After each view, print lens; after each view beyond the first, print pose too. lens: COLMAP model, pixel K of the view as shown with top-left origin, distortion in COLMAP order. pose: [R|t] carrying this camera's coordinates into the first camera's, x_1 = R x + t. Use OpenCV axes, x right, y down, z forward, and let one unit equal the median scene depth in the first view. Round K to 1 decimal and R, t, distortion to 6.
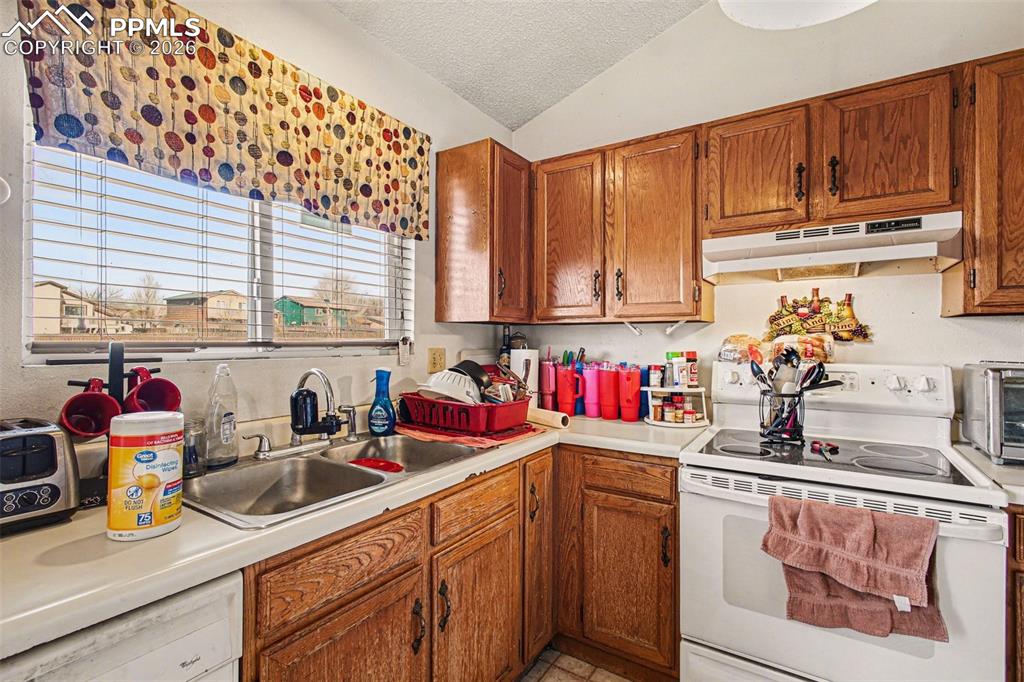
lens RADIAL K [[476.4, 0, 512.4], [0, 476.4, 340.9], [0, 0, 1]] dist [-0.000924, -0.000441]
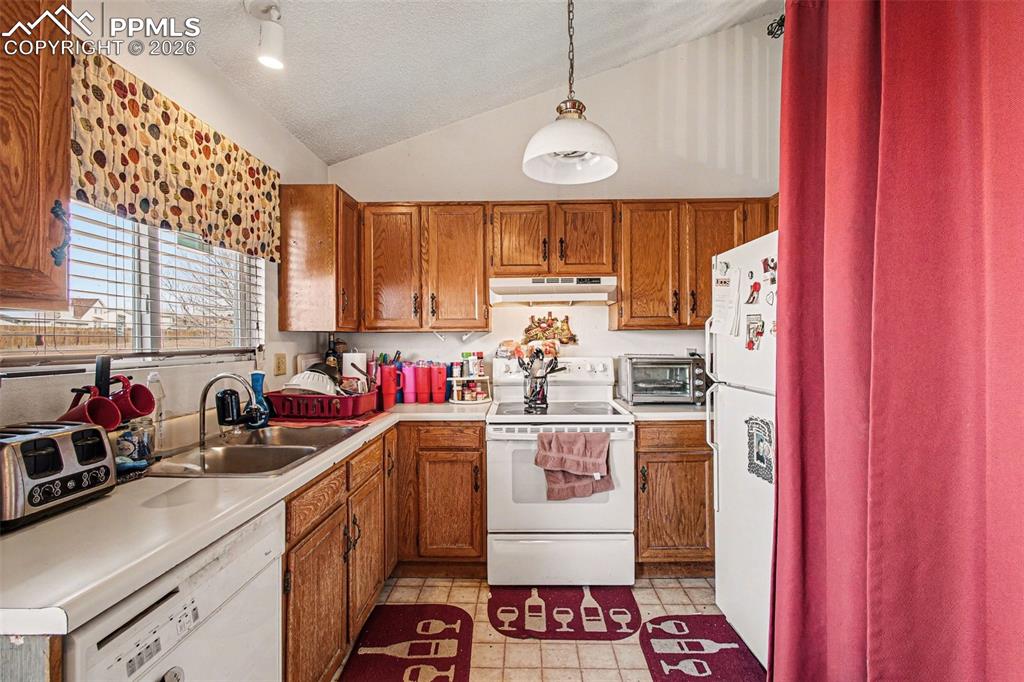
lens RADIAL K [[476.4, 0, 513.7], [0, 476.4, 340.6], [0, 0, 1]] dist [-0.000924, -0.000441]
pose [[0.852431, -0.008186, 0.522775, -0.366451], [0.008003, 0.999965, 0.002609, -0.019355], [-0.522778, 0.001960, 0.852467, -0.369838]]
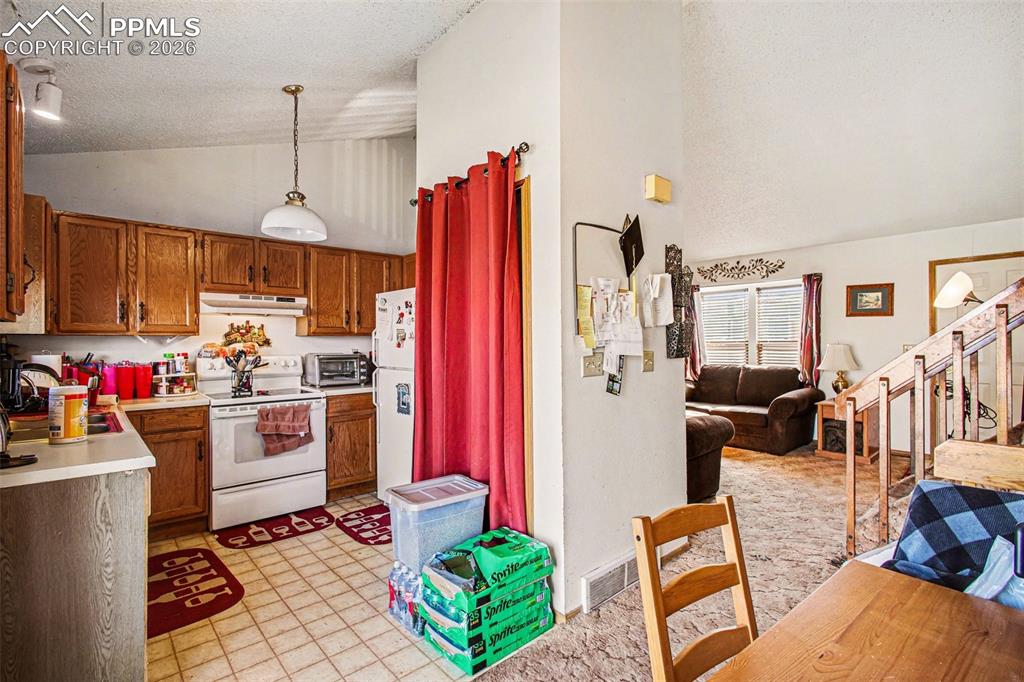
lens RADIAL K [[476.4, 0, 516.3], [0, 476.4, 343.6], [0, 0, 1]] dist [-0.000924, -0.000441]
pose [[0.264778, -0.005883, 0.964292, -1.191434], [0.005639, 0.999974, 0.004552, -0.015313], [-0.964293, 0.004232, 0.264804, -0.762137]]
